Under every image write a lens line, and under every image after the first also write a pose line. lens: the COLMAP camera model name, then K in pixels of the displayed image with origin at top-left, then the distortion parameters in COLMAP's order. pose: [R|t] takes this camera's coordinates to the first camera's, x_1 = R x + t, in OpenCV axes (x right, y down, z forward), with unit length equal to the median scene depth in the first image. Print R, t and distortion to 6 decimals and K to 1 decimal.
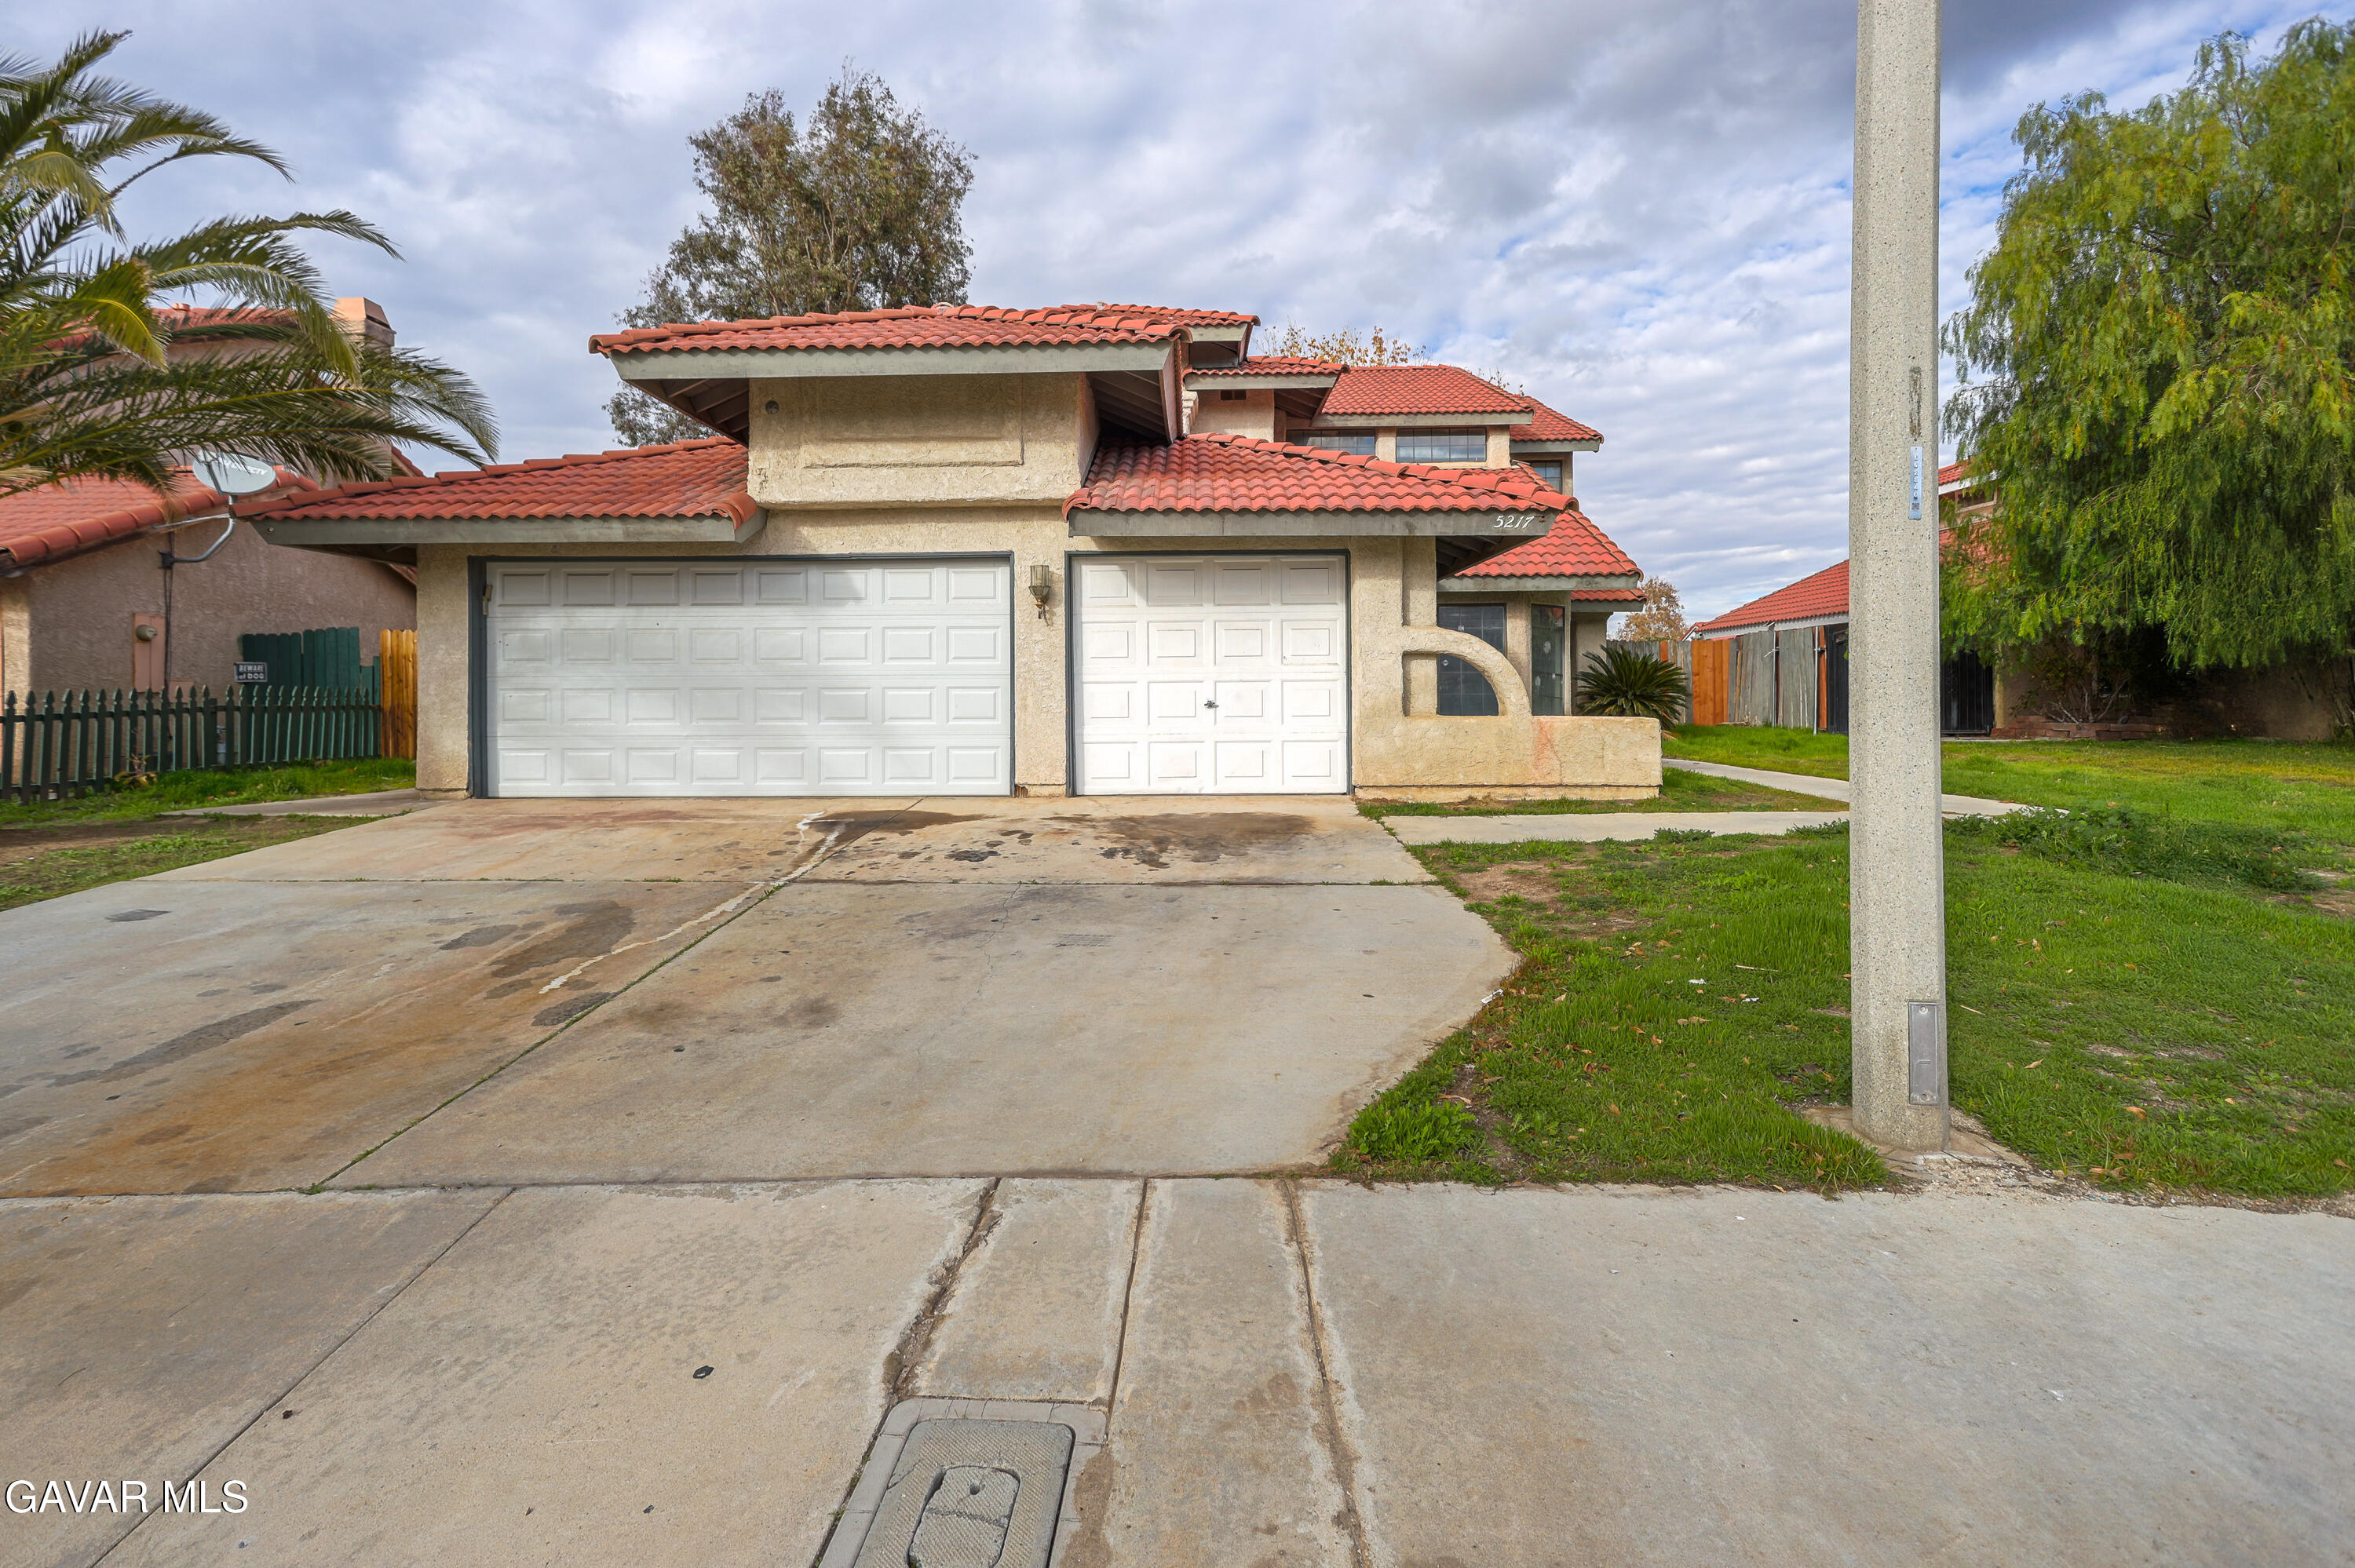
lens RADIAL K [[1139.4, 0, 1153.2], [0, 1139.4, 696.2], [0, 0, 1]] dist [0.020169, 0.000081]
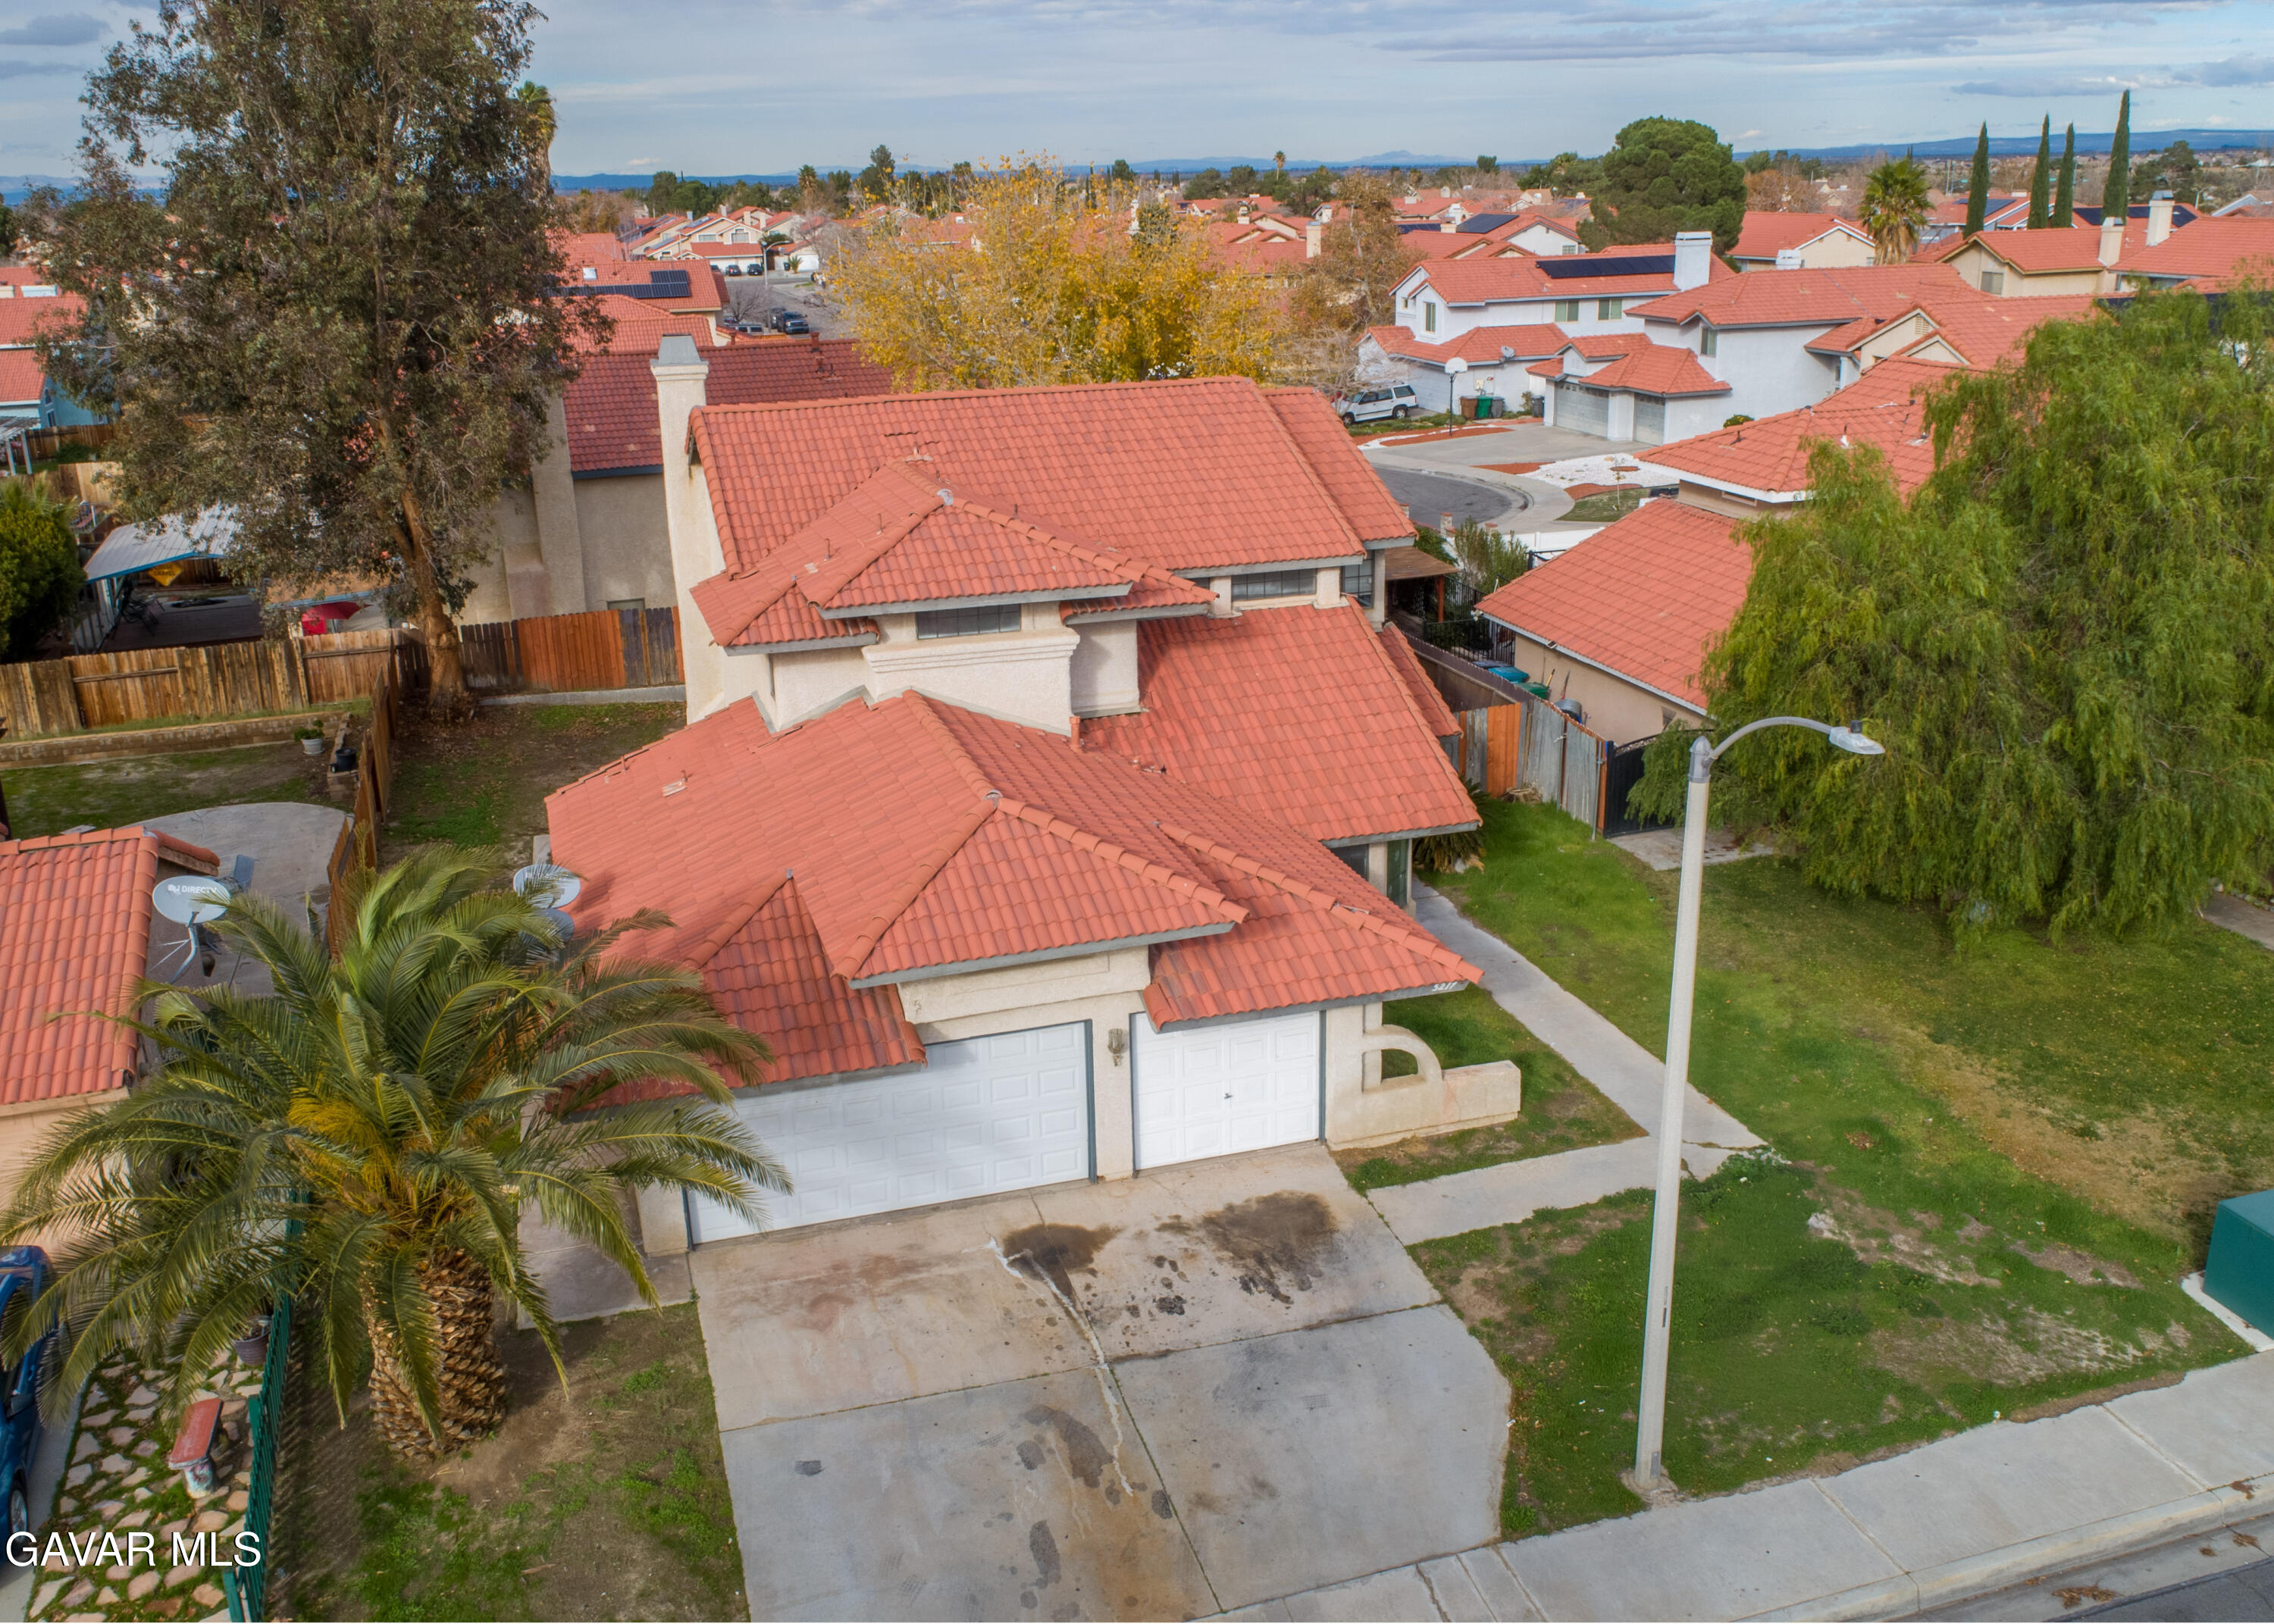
lens RADIAL K [[1989.5, 0, 1133.2], [0, 1989.5, 770.6], [0, 0, 1]] dist [-0.019096, 0.011474]
pose [[0.947212, -0.109615, 0.301288, -0.778269], [0.016788, 0.955406, 0.294818, -1.137183], [-0.320169, -0.274197, 0.906812, -1.087409]]
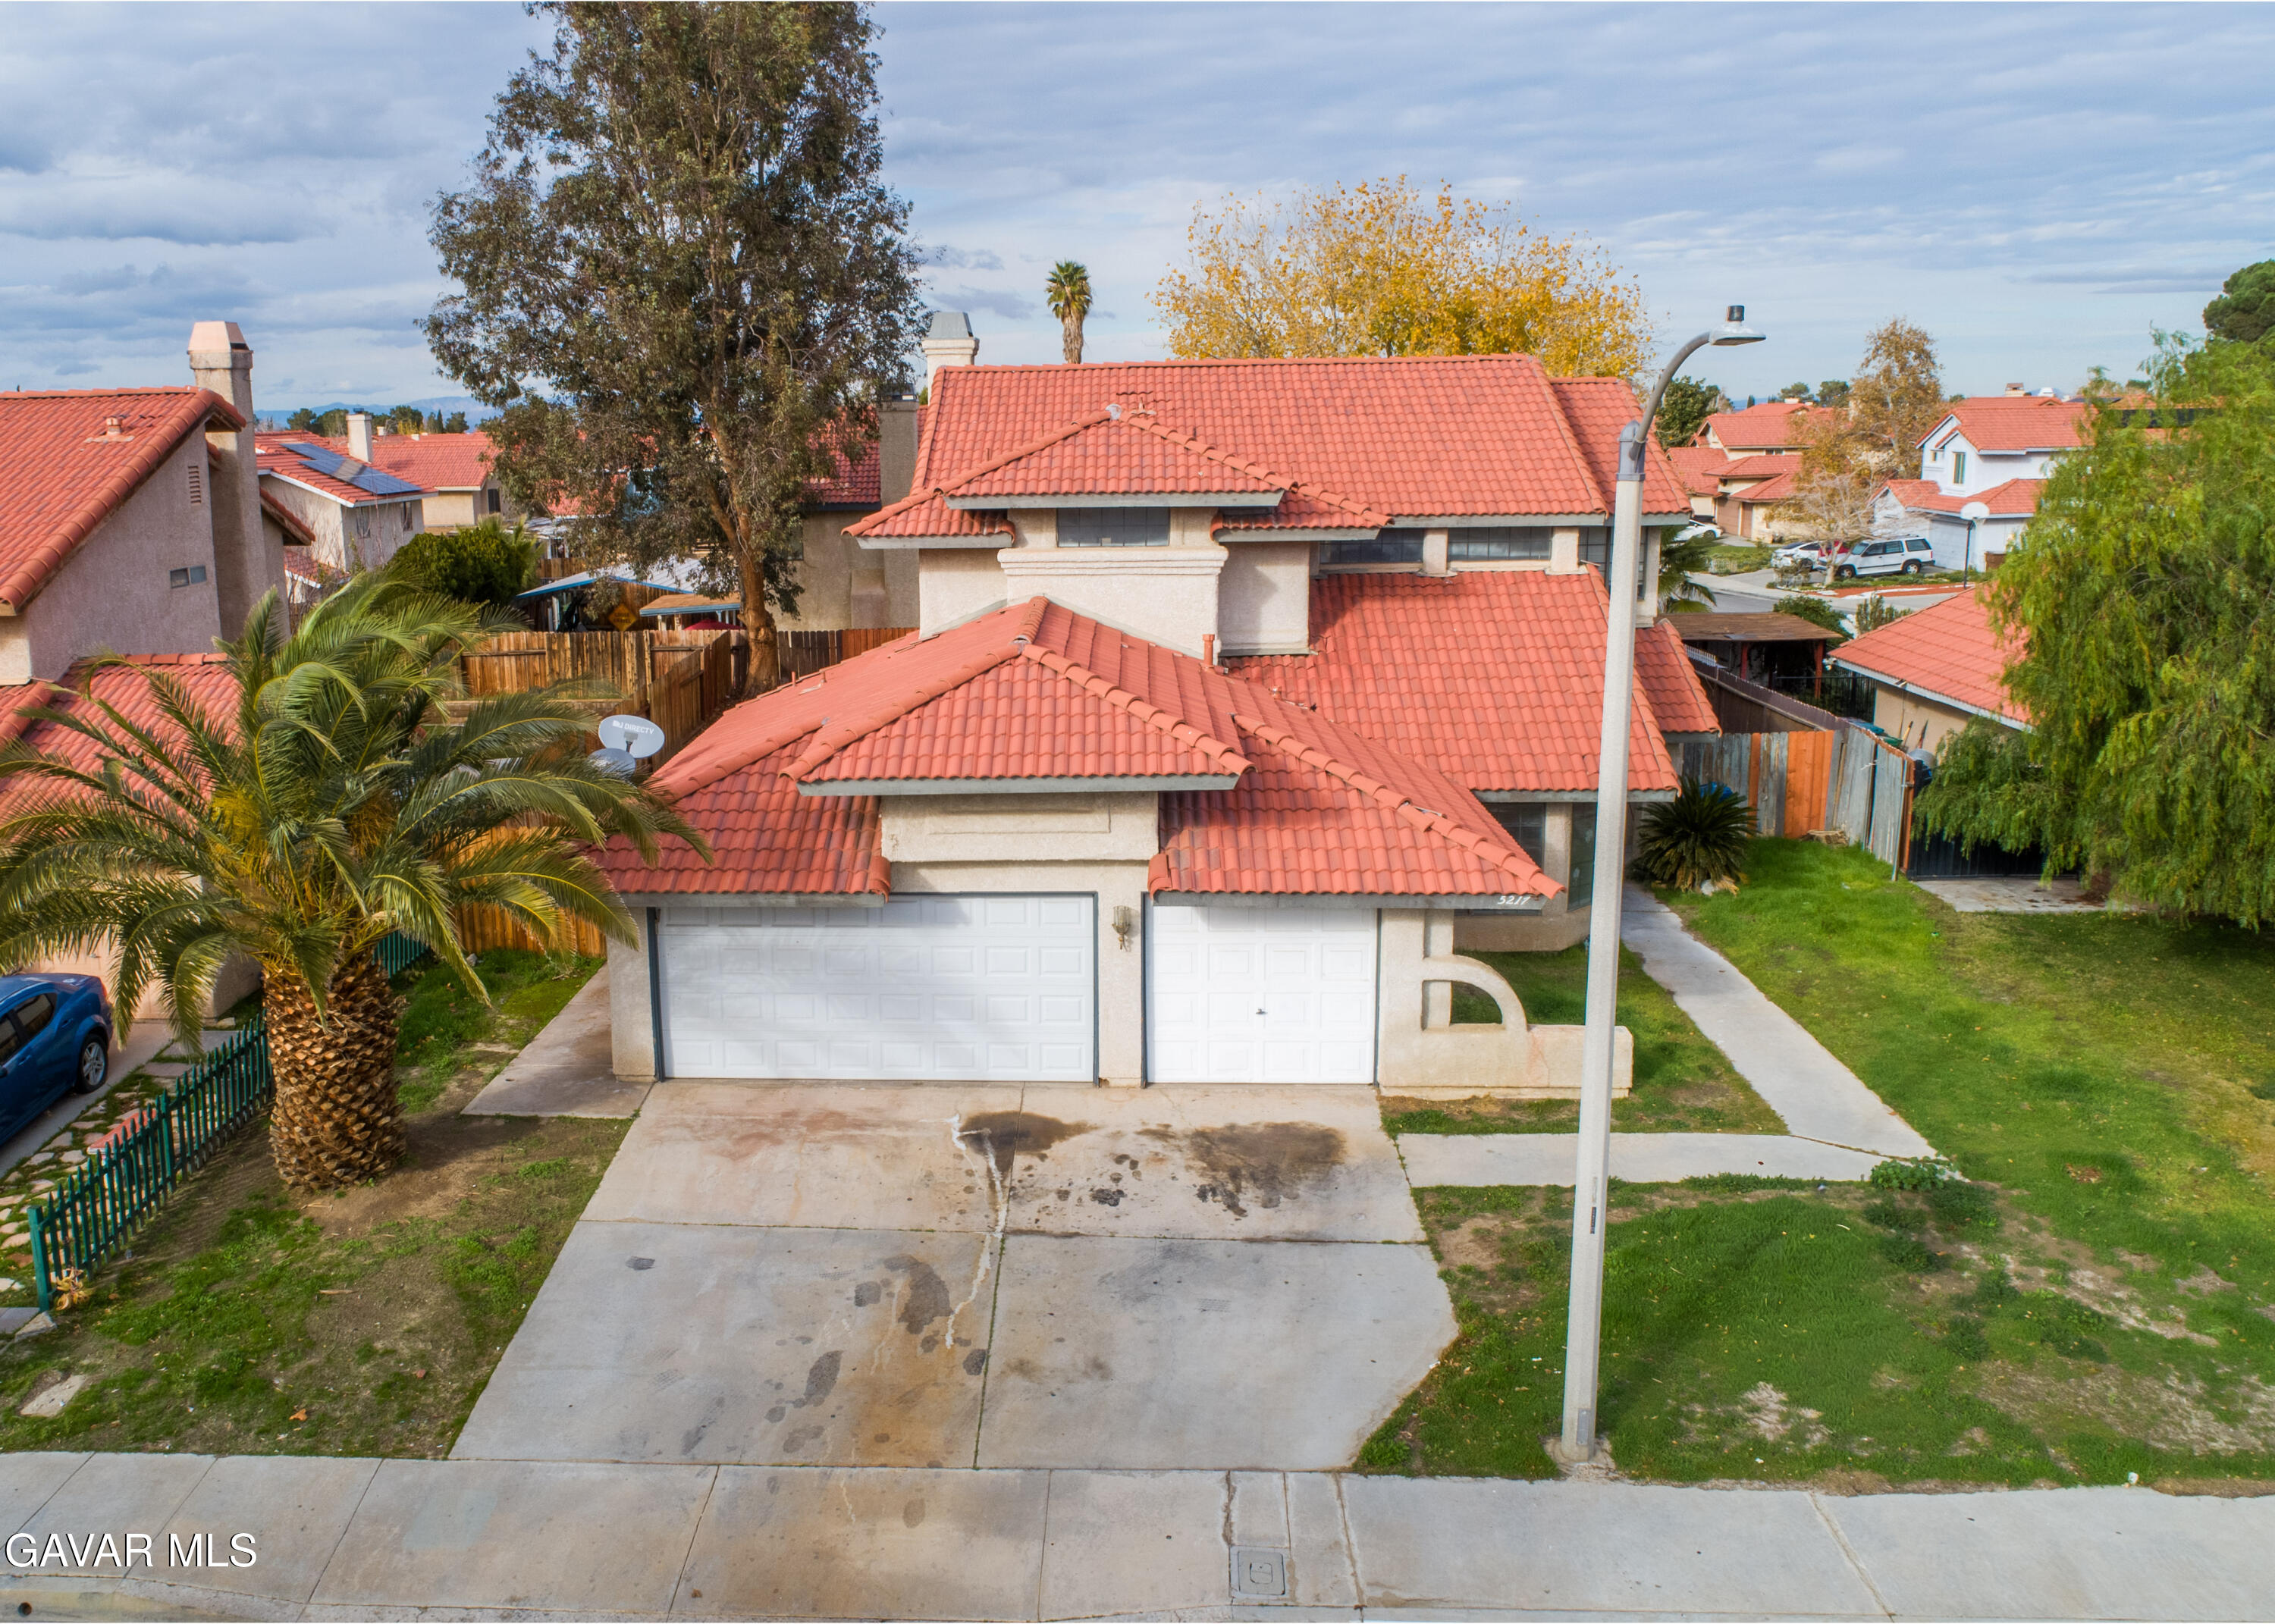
lens RADIAL K [[1939.0, 0, 956.8], [0, 1939.0, 807.3], [0, 0, 1]] dist [-0.016242, 0.004694]
pose [[0.998600, -0.003011, -0.052810, -0.170313], [0.013722, 0.978944, 0.203669, -0.659997], [0.051085, -0.204108, 0.977614, -1.023118]]
